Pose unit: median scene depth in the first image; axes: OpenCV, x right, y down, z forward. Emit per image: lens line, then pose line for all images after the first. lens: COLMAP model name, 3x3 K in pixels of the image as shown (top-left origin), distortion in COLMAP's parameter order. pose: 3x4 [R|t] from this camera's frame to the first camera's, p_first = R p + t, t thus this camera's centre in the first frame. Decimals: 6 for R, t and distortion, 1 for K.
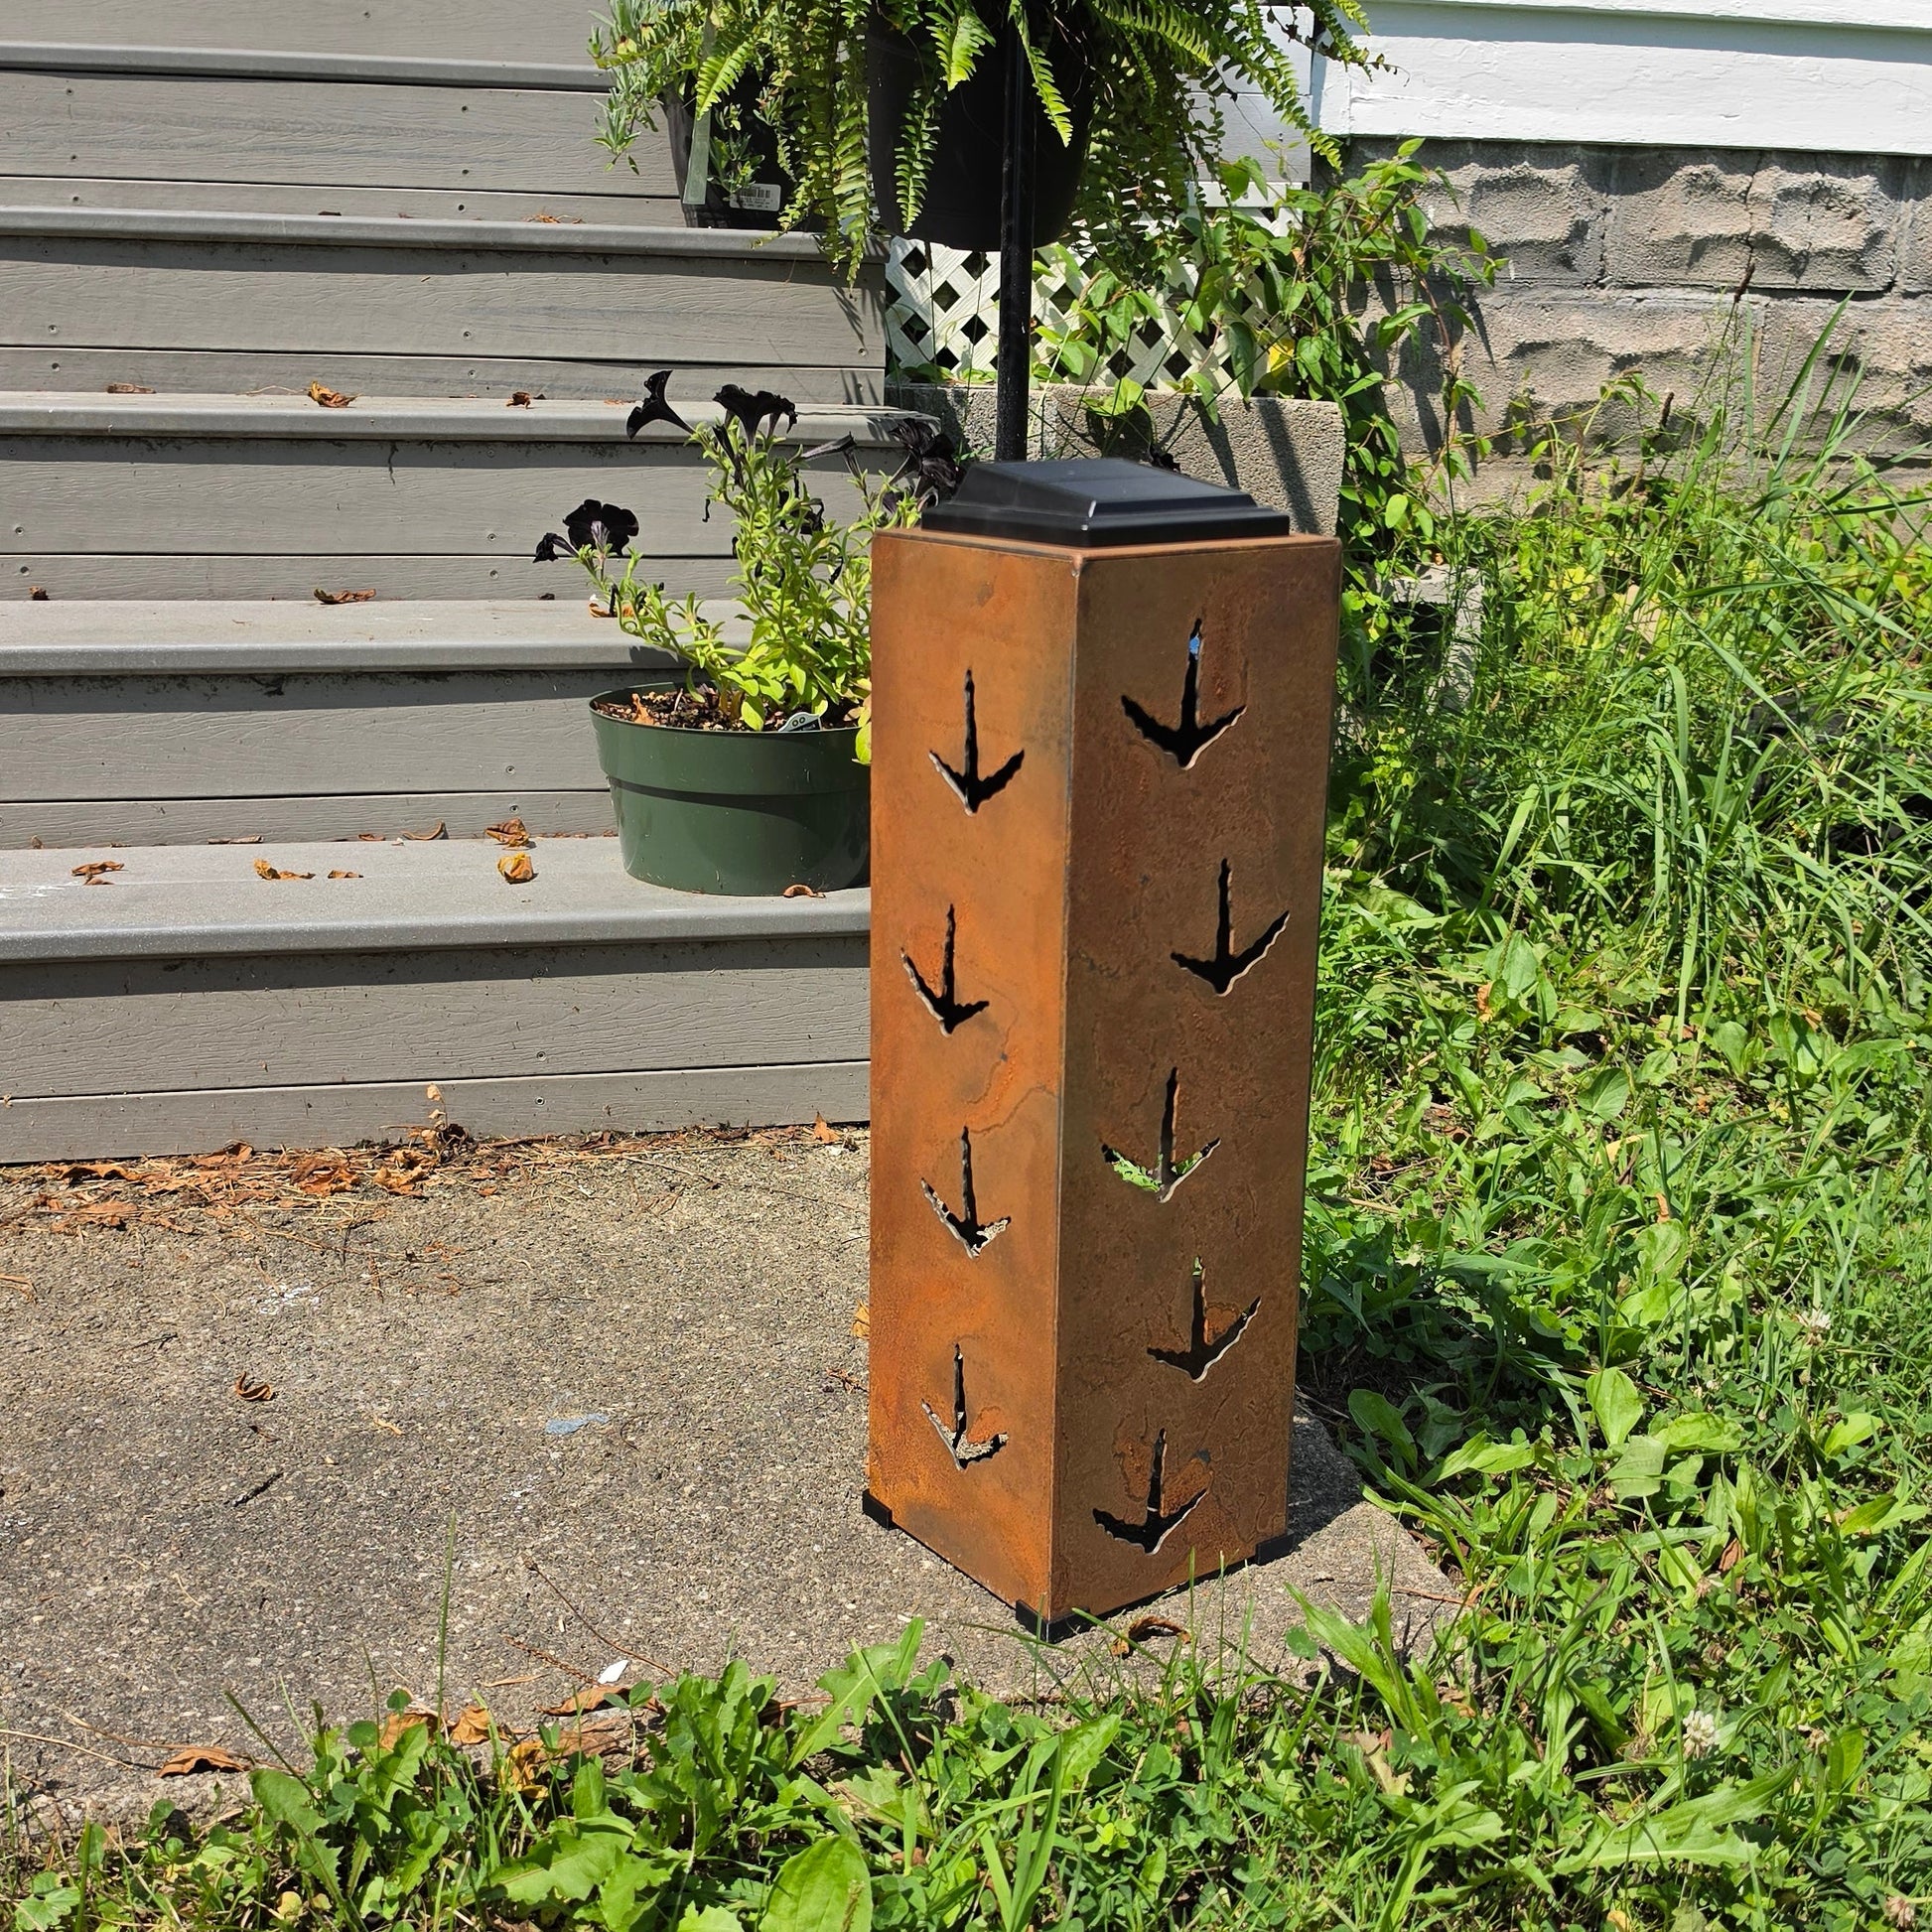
lens RADIAL K [[2317.0, 0, 926.4], [0, 2317.0, 1055.4], [0, 0, 1]] dist [0.120828, -0.212527]
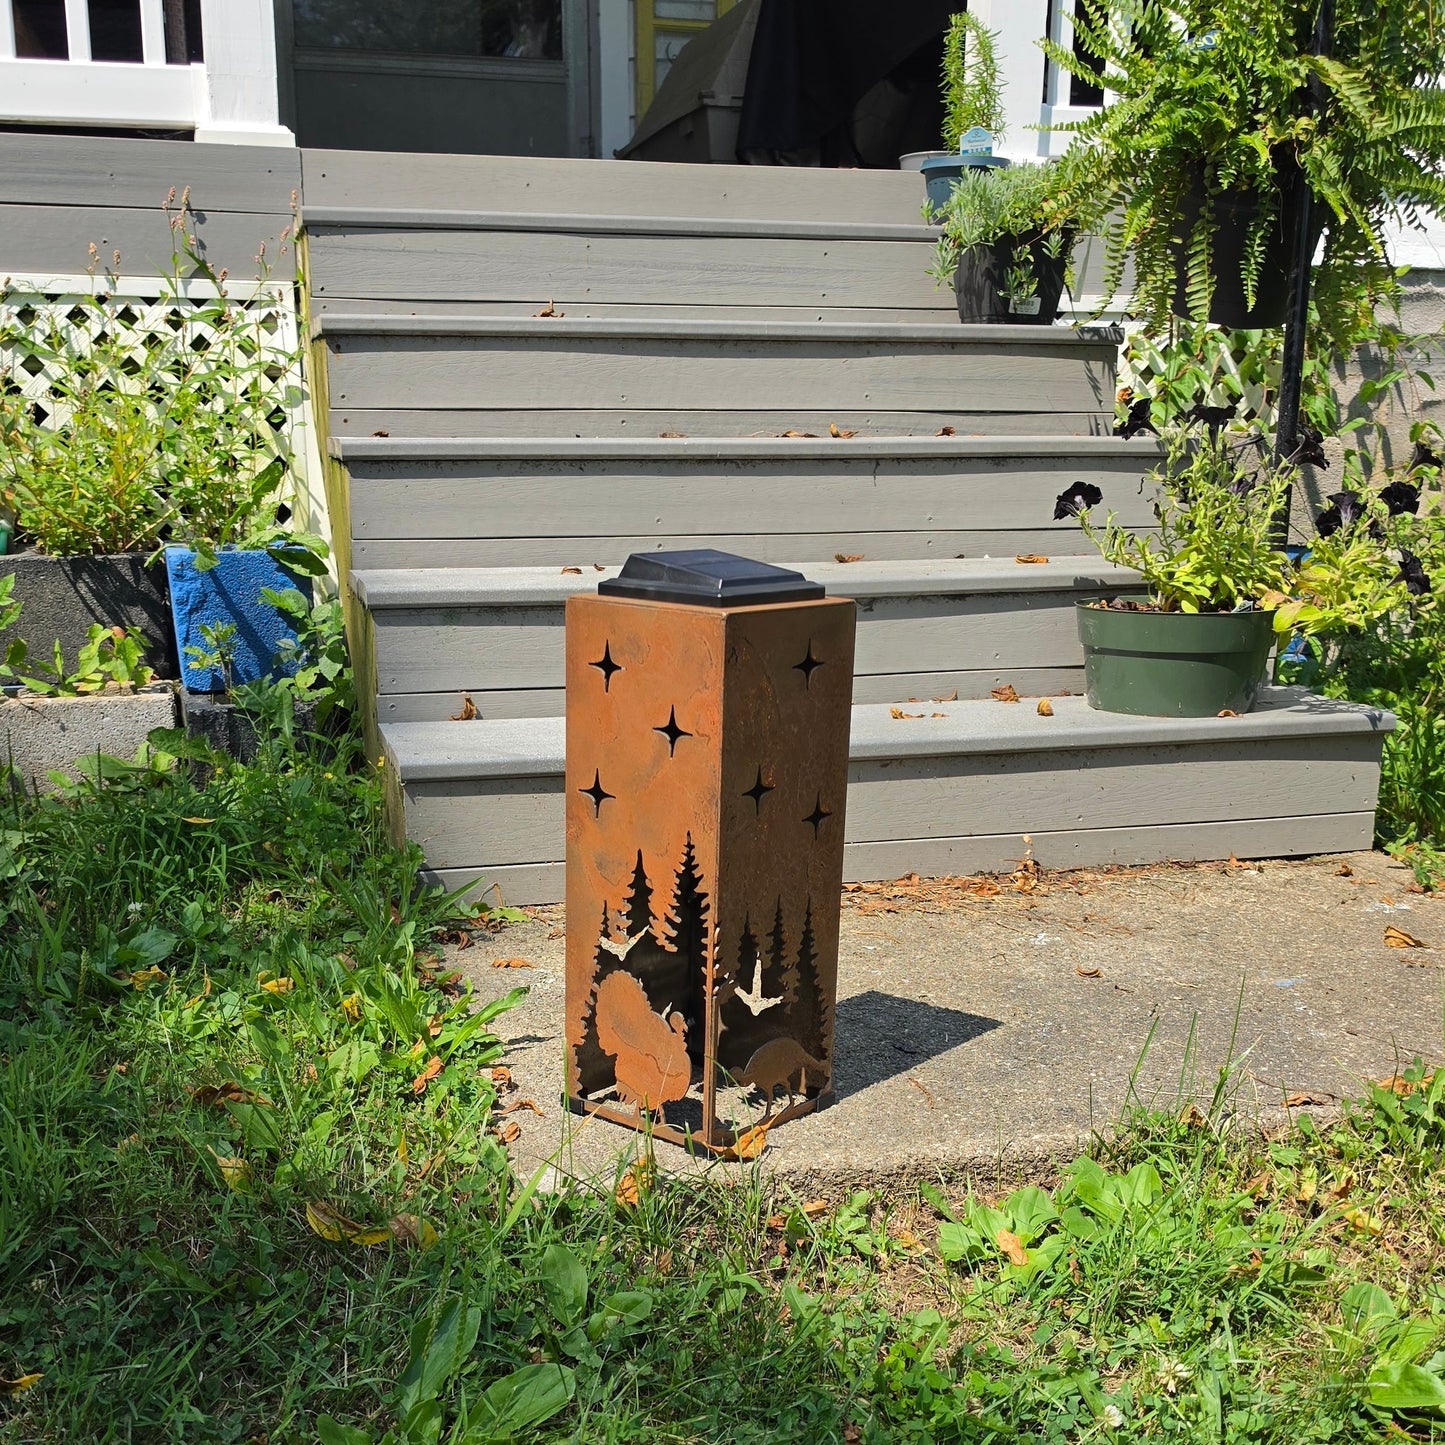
lens RADIAL K [[1781.7, 0, 685.2], [0, 1781.7, 985.8], [0, 0, 1]] dist [0.108395, -0.163252]
pose [[0.998322, -0.031337, 0.048694, -0.411607], [0.031816, 0.999453, -0.009079, 0.097984], [-0.048382, 0.010613, 0.998772, -0.200295]]
